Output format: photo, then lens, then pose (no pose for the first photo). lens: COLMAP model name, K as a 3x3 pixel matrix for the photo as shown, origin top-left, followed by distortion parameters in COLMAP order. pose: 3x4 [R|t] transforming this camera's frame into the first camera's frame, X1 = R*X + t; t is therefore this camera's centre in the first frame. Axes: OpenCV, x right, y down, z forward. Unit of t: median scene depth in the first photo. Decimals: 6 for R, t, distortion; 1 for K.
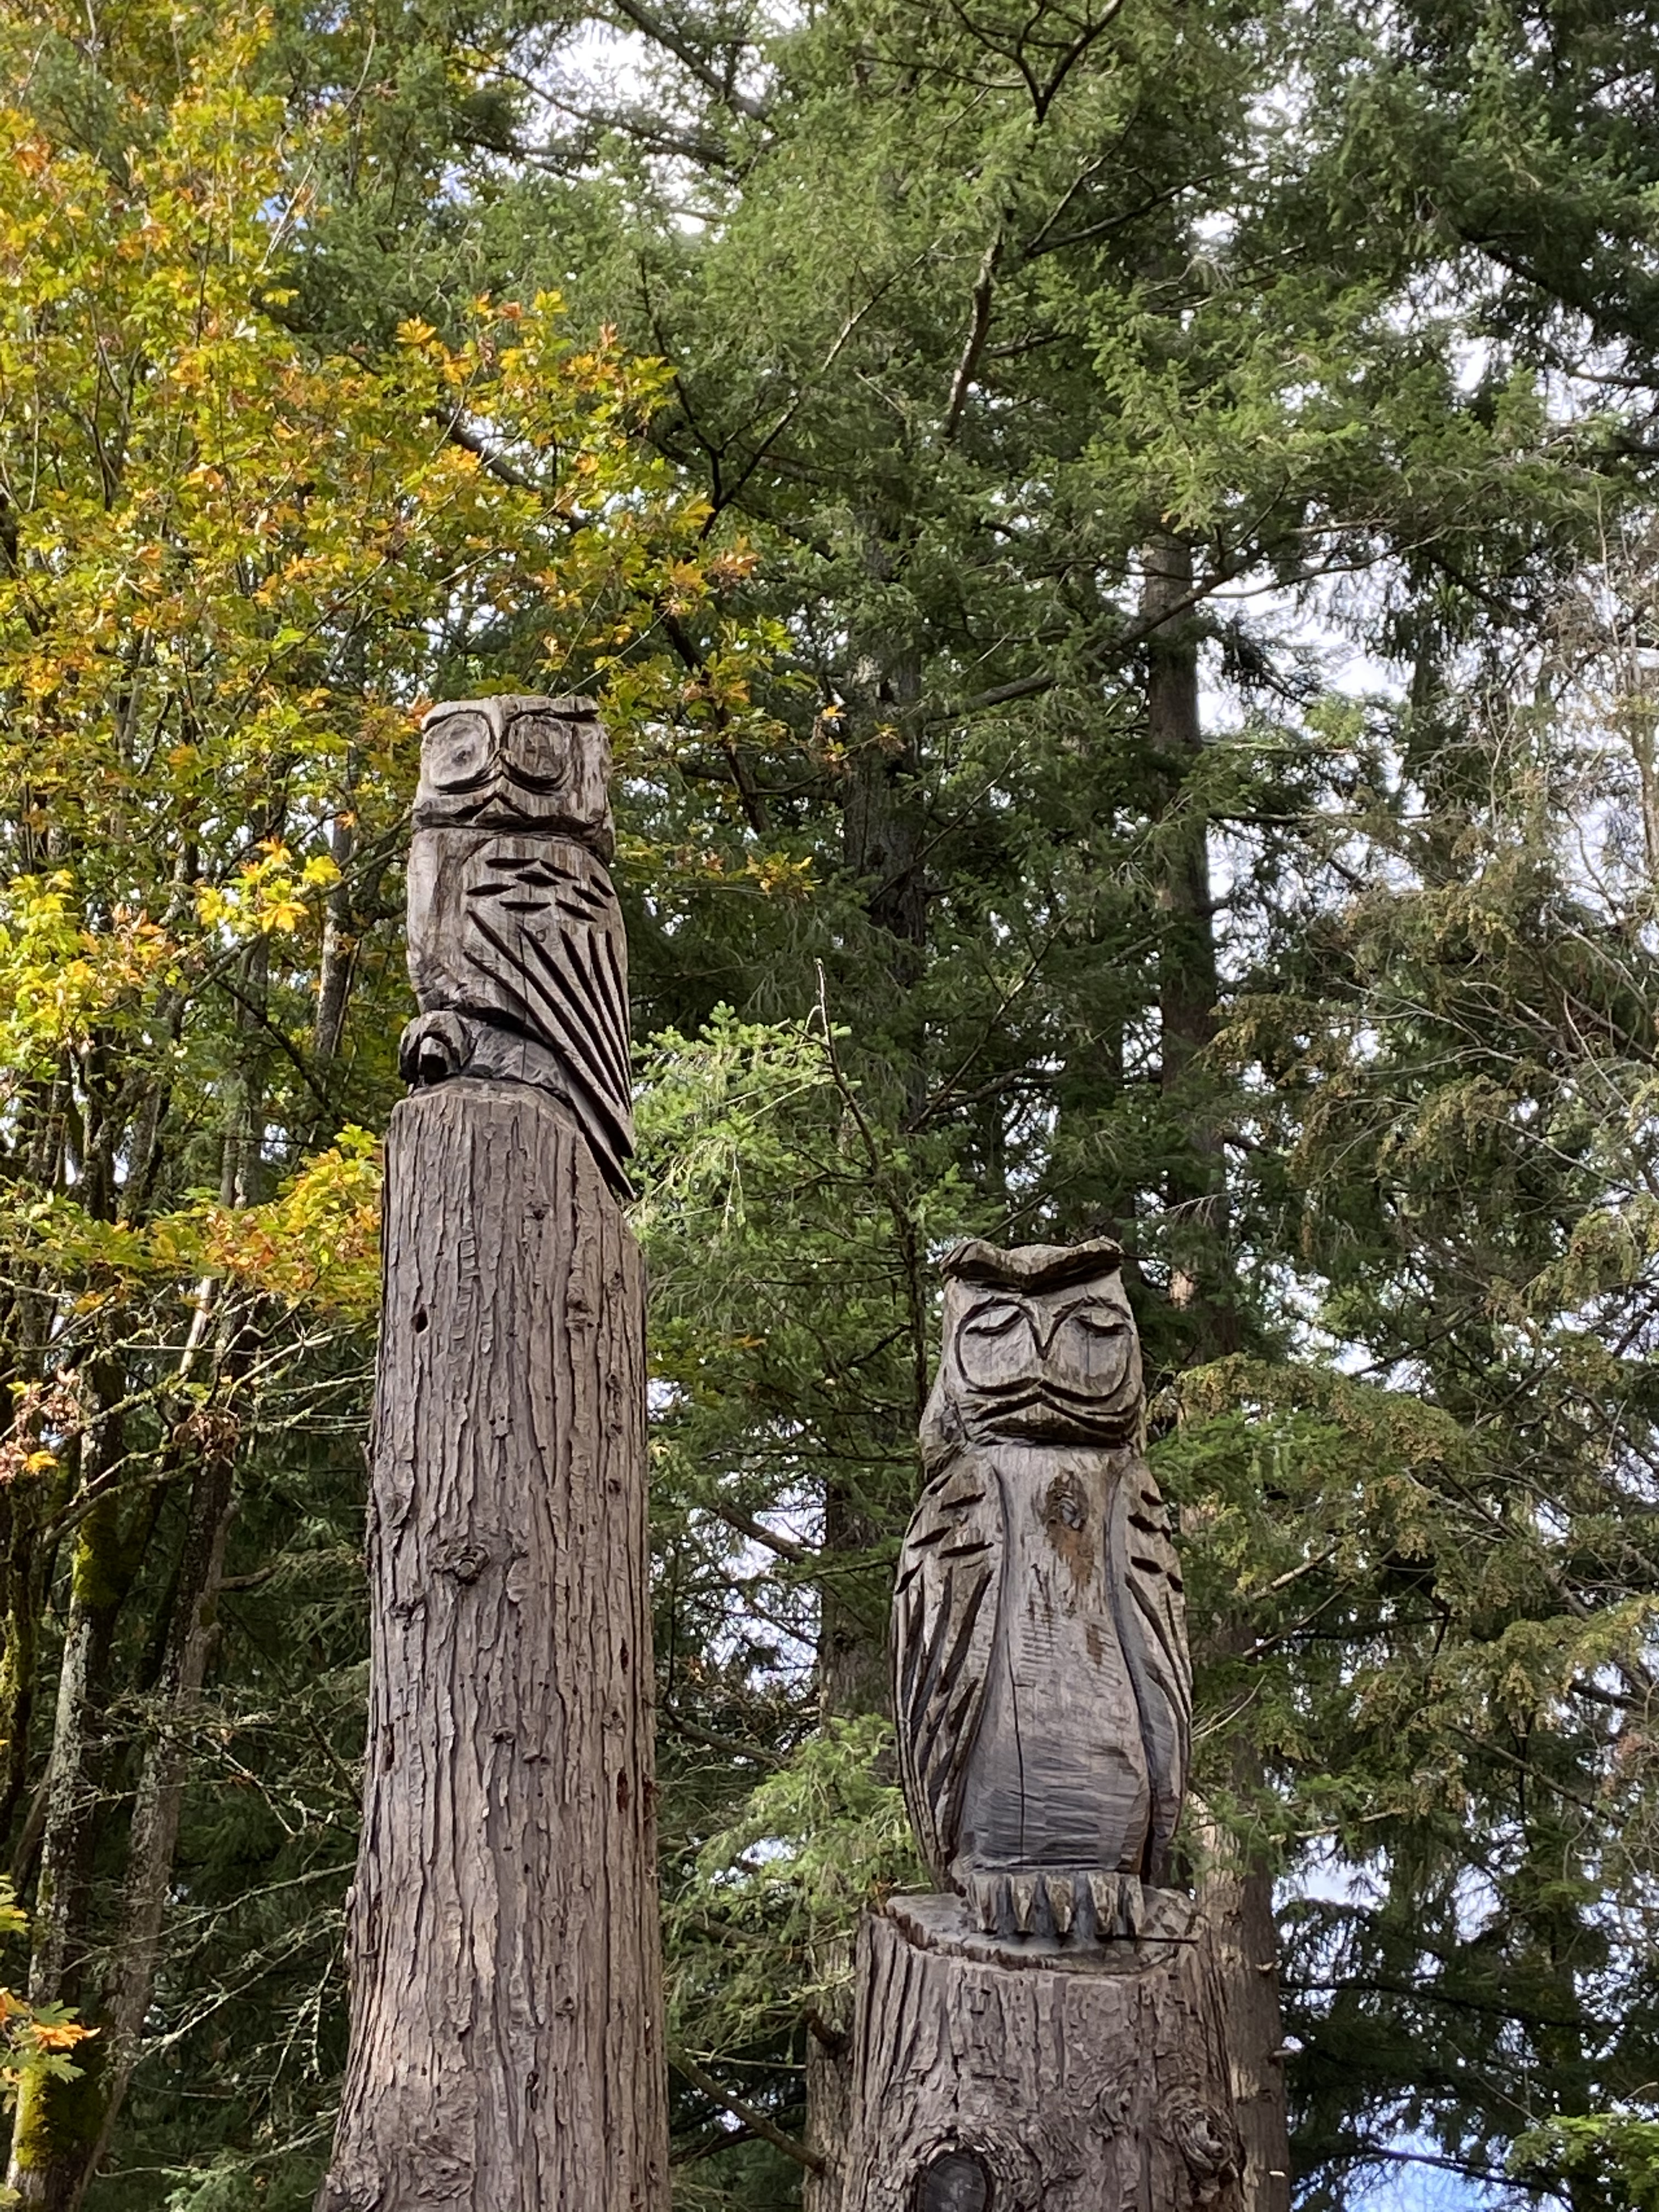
lens RADIAL K [[3935.4, 0, 829.5], [0, 3935.4, 1106.0], [0, 0, 1]] dist [0.160982, 0.046695]
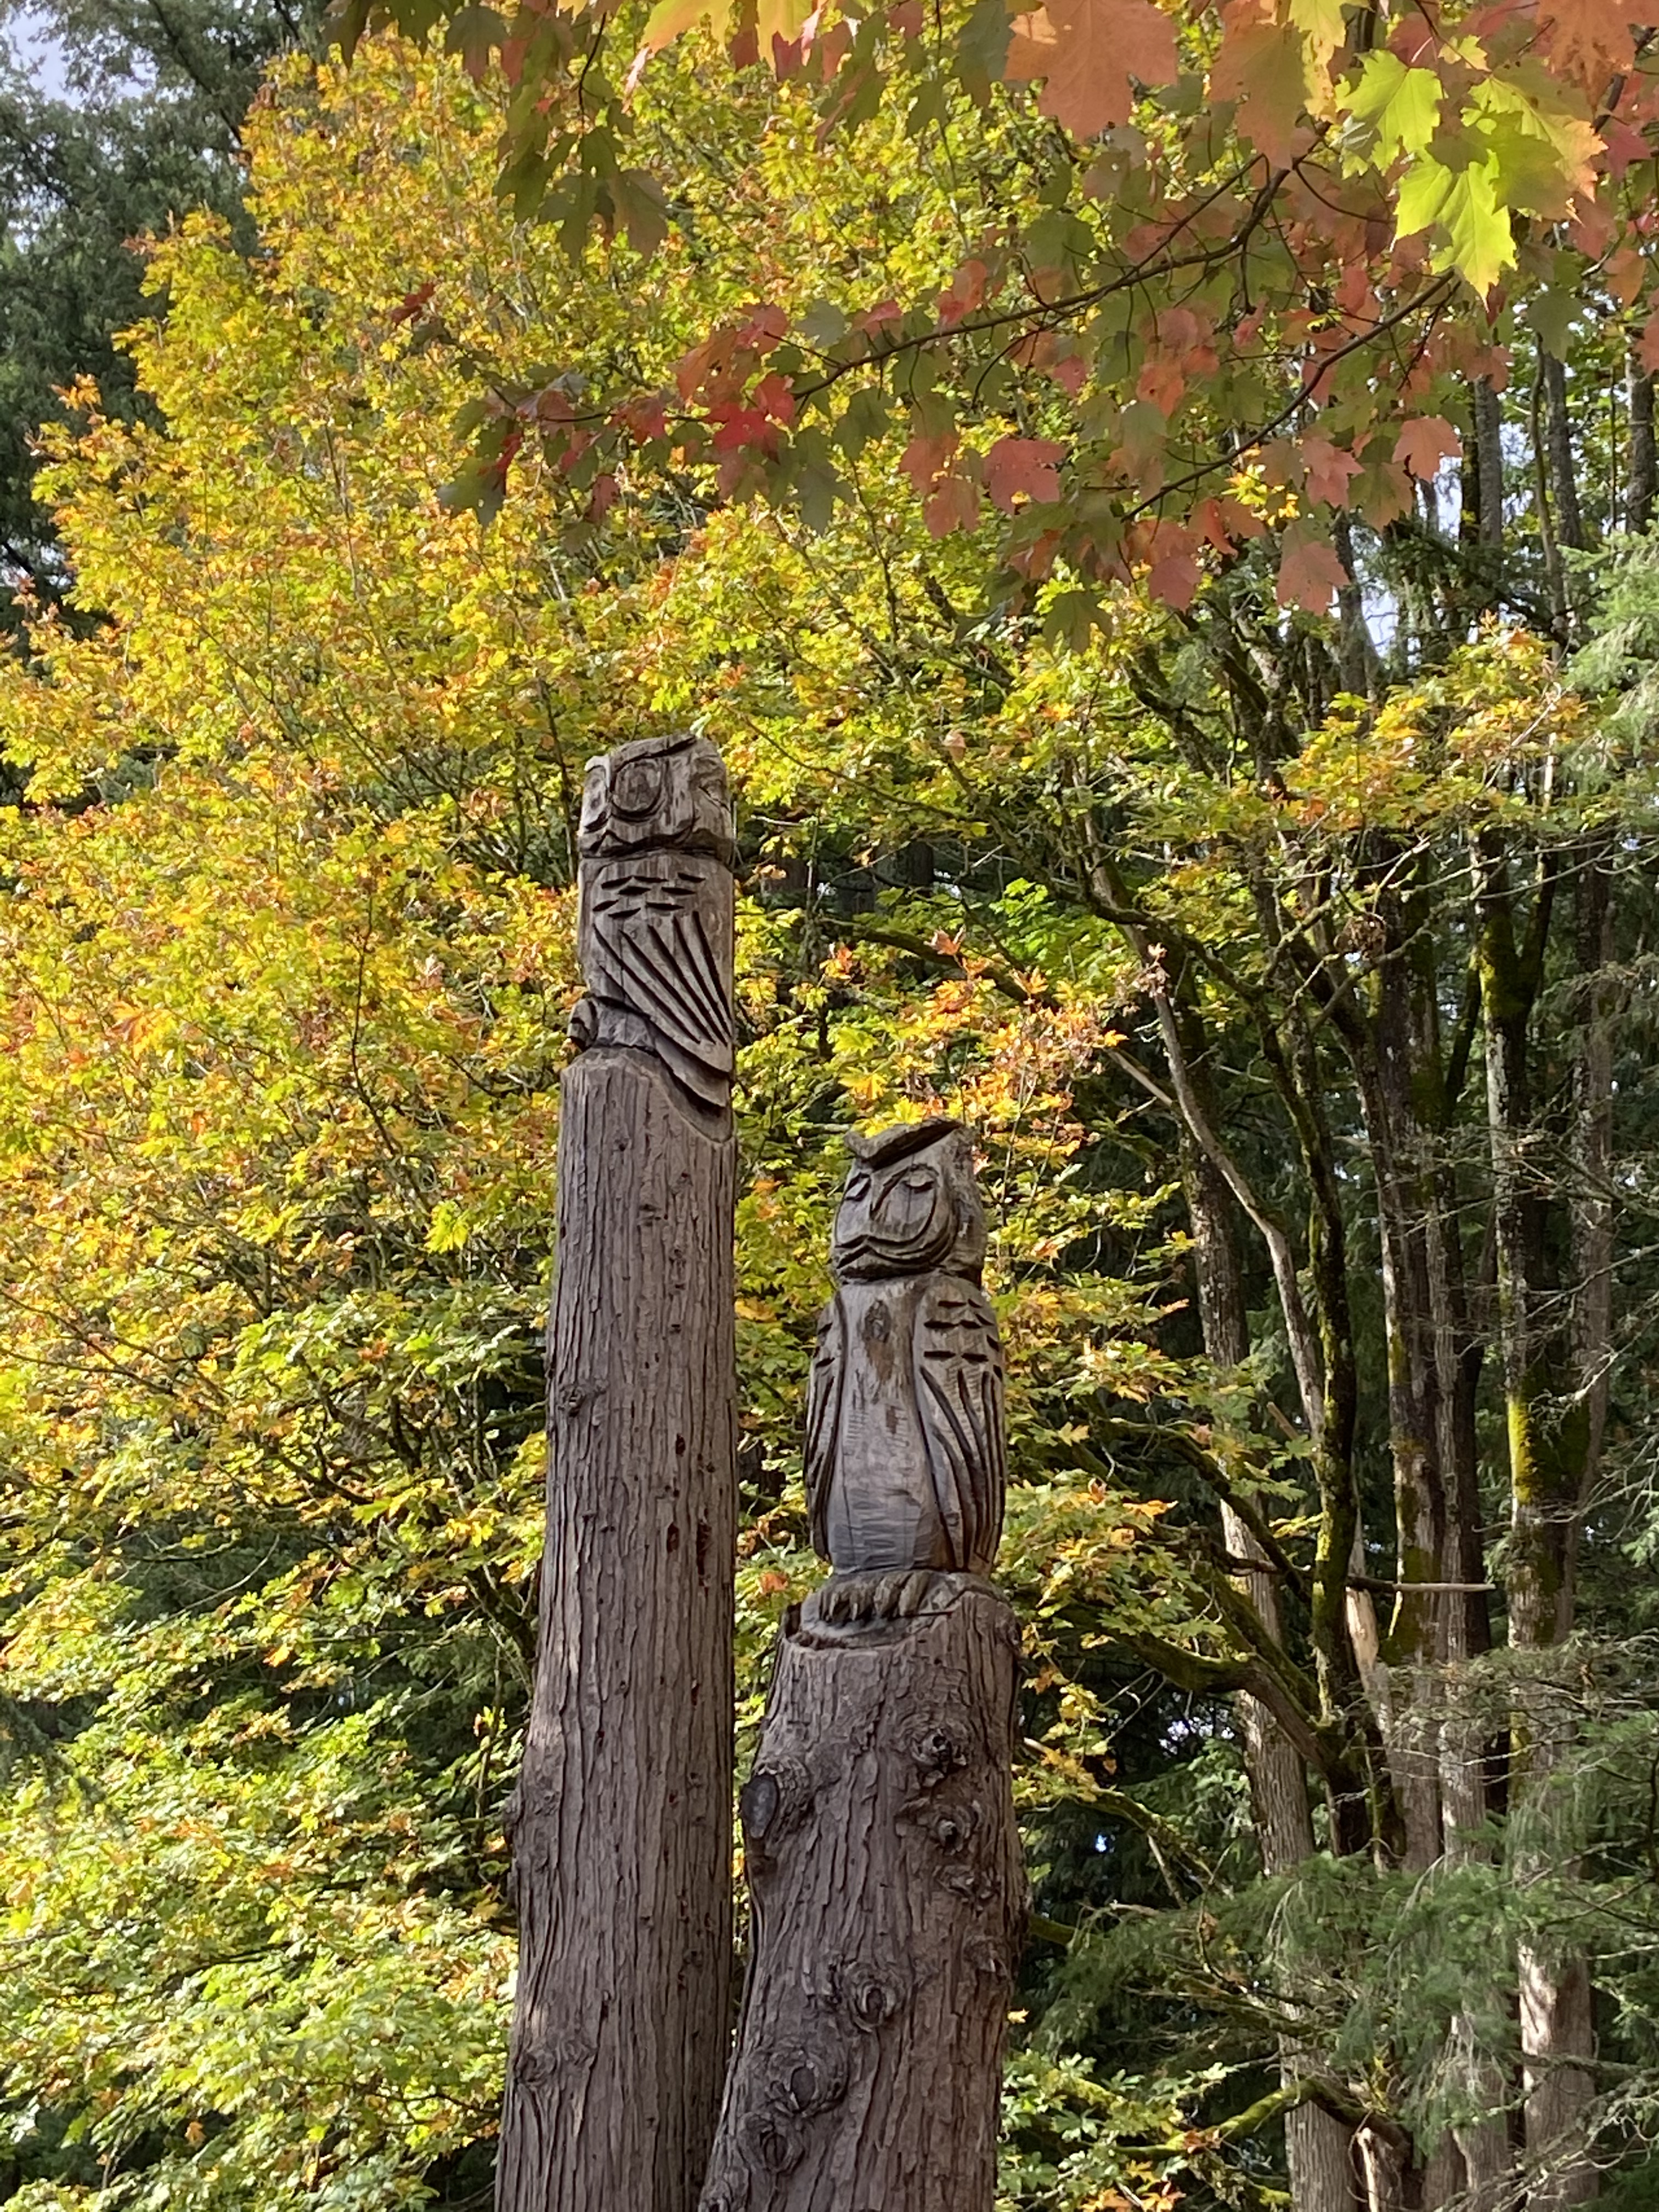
lens RADIAL K [[3935.4, 0, 829.5], [0, 3935.4, 1106.0], [0, 0, 1]] dist [0.160982, 0.046695]
pose [[0.867172, -0.157693, -0.472383, 0.726434], [0.244360, 0.961240, 0.127696, -0.164335], [0.433937, -0.226166, 0.872094, -0.267896]]
